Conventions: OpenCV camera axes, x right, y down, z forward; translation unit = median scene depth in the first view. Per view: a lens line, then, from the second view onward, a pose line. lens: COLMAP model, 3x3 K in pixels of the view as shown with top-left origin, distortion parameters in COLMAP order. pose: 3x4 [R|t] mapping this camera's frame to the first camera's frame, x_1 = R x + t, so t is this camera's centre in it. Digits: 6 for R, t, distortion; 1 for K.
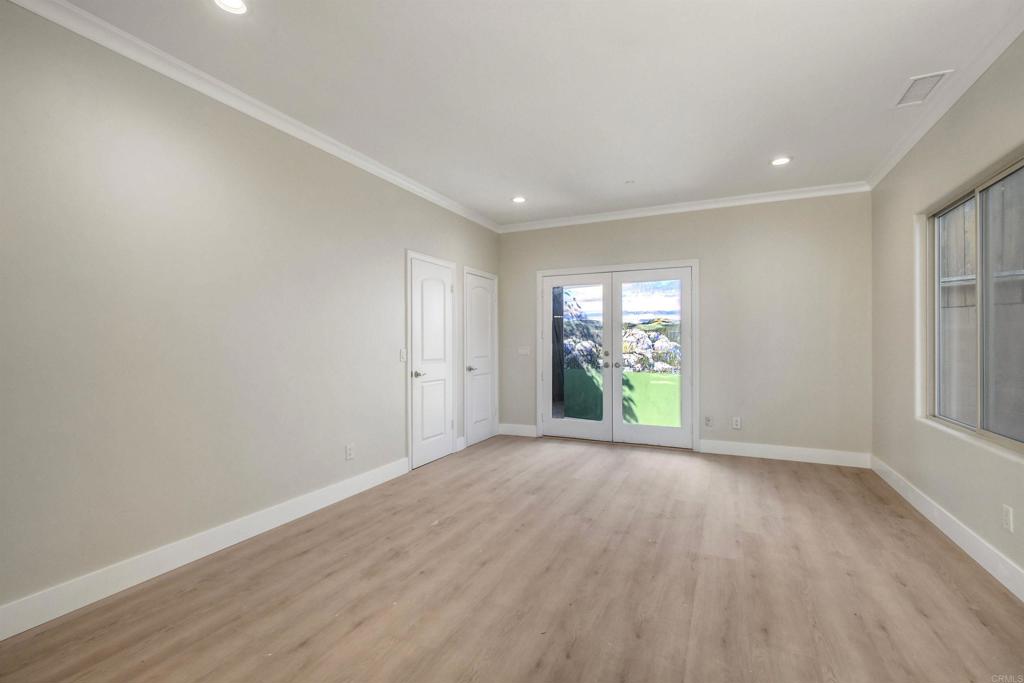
lens RADIAL K [[455.2, 0, 513.4], [0, 455.2, 343.9], [0, 0, 1]] dist [0.002939, -0.000084]
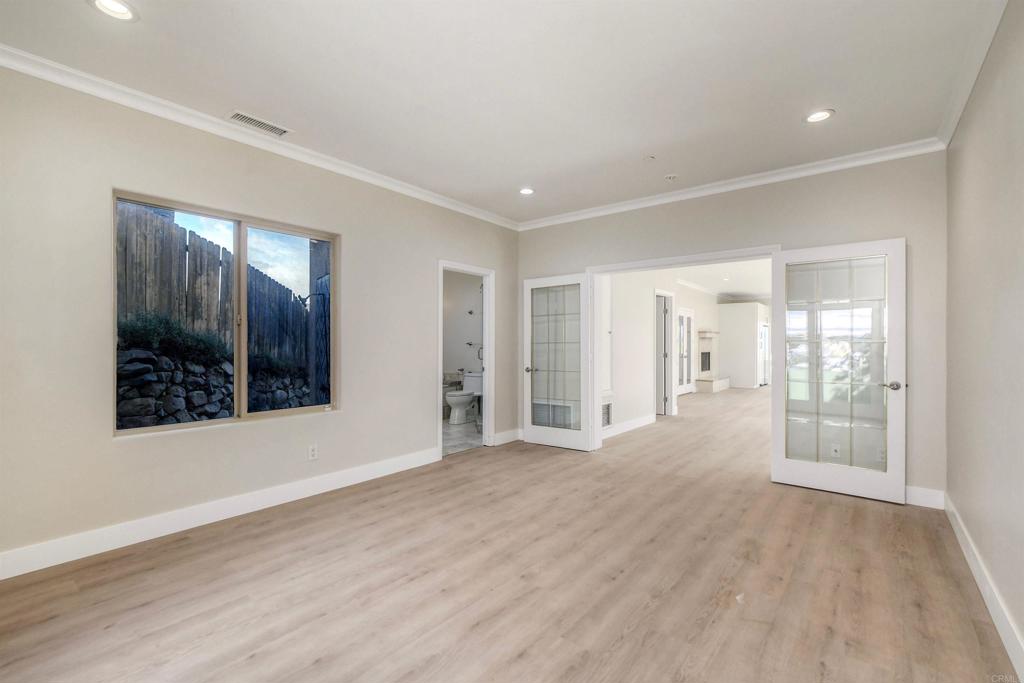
lens RADIAL K [[455.2, 0, 513.4], [0, 455.2, 343.9], [0, 0, 1]] dist [0.002939, -0.000084]
pose [[-0.973606, 0.002141, 0.228225, 0.009338], [0.003085, 0.999988, 0.003779, -0.008152], [-0.228214, 0.004383, -0.973601, 1.891763]]
